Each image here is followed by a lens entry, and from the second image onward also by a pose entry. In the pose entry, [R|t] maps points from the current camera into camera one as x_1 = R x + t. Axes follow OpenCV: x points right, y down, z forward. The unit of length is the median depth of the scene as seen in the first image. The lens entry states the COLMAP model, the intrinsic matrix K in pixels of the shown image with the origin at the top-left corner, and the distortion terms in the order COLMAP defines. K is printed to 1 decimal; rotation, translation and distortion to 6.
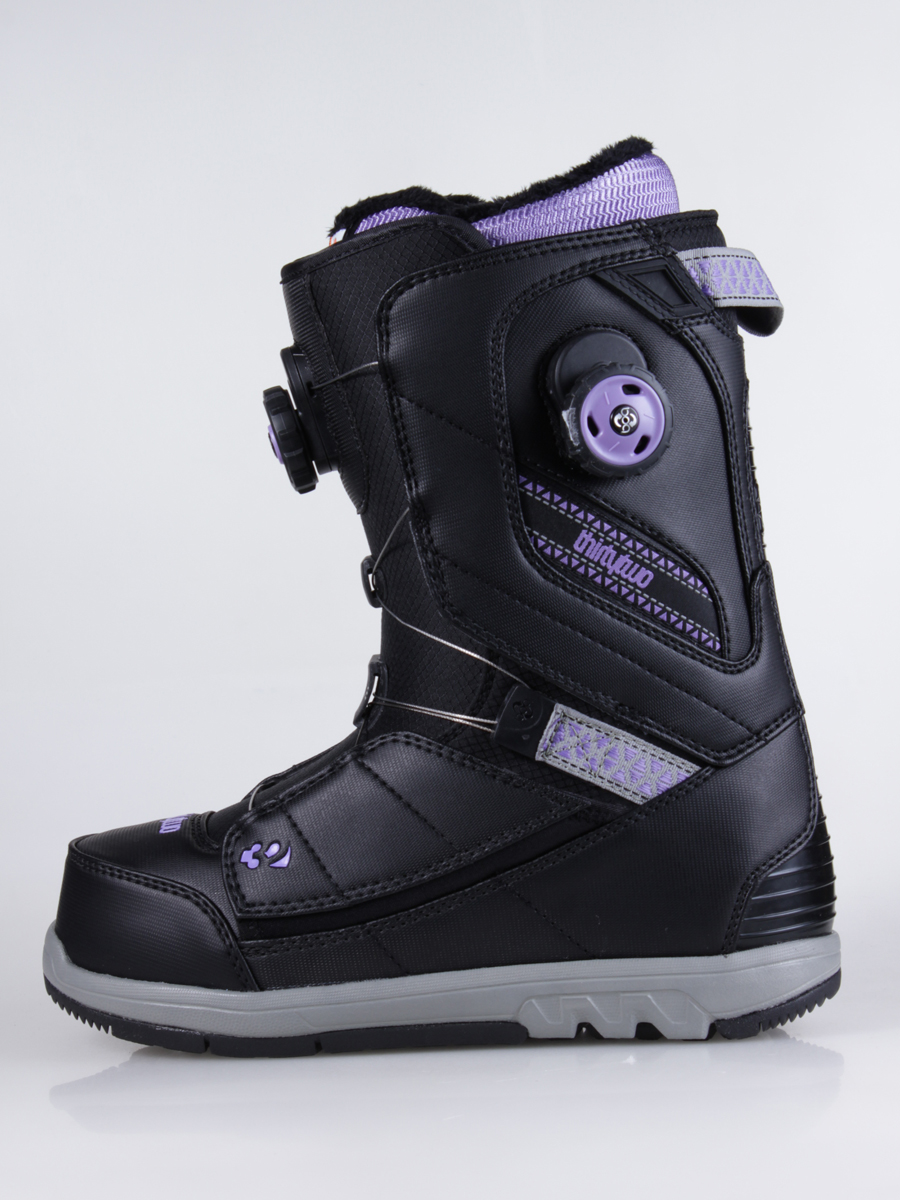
lens RADIAL K [[3713.9, 0, 450.0], [0, 3713.9, 600.0], [0, 0, 1]] dist [0.130247, 0.879876]
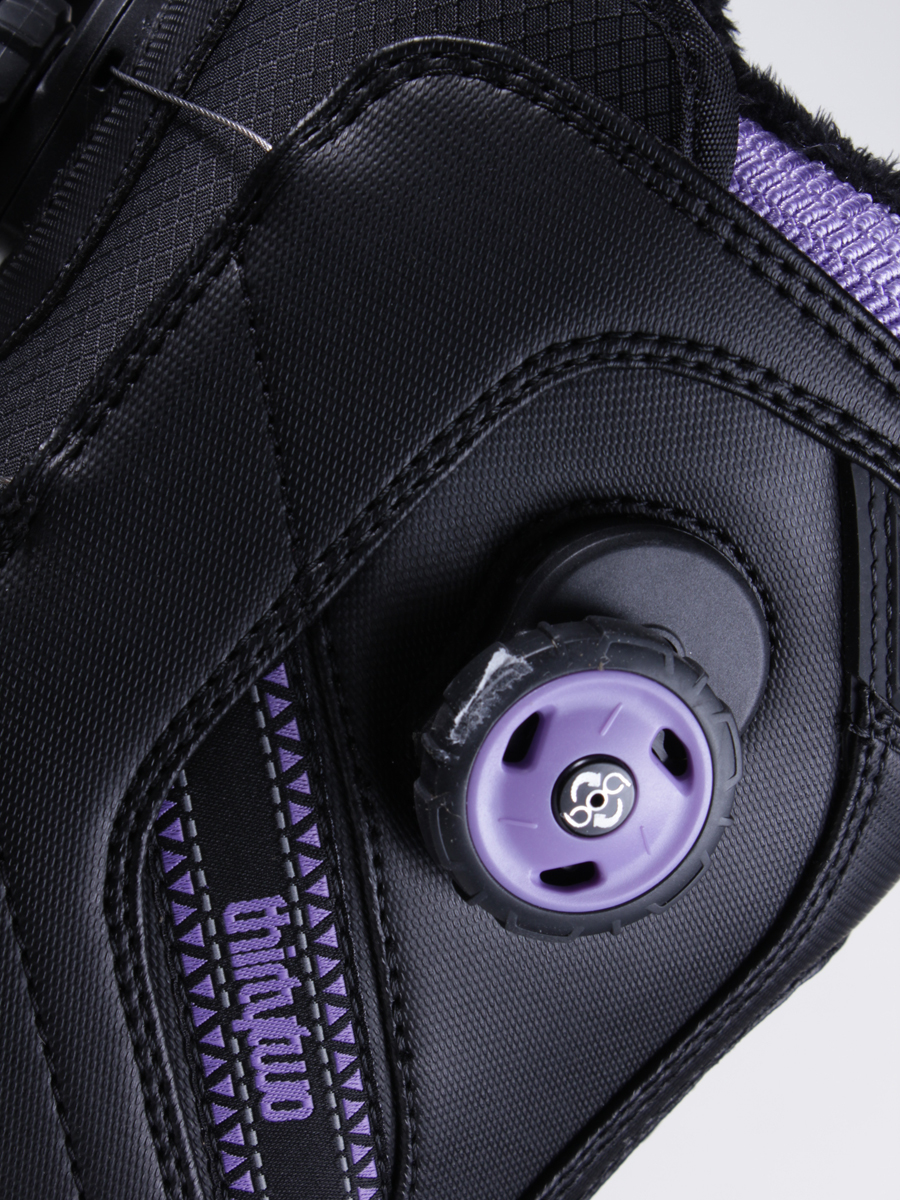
lens RADIAL K [[3301.8, 0, 450.0], [0, 3301.8, 600.0], [0, 0, 1]] dist [0.046839, 0.035976]
pose [[0.638083, 0.765652, 0.081411, -0.001331], [-0.766526, 0.641656, -0.026754, -0.040861], [-0.072722, -0.045332, 0.996321, 0.681251]]
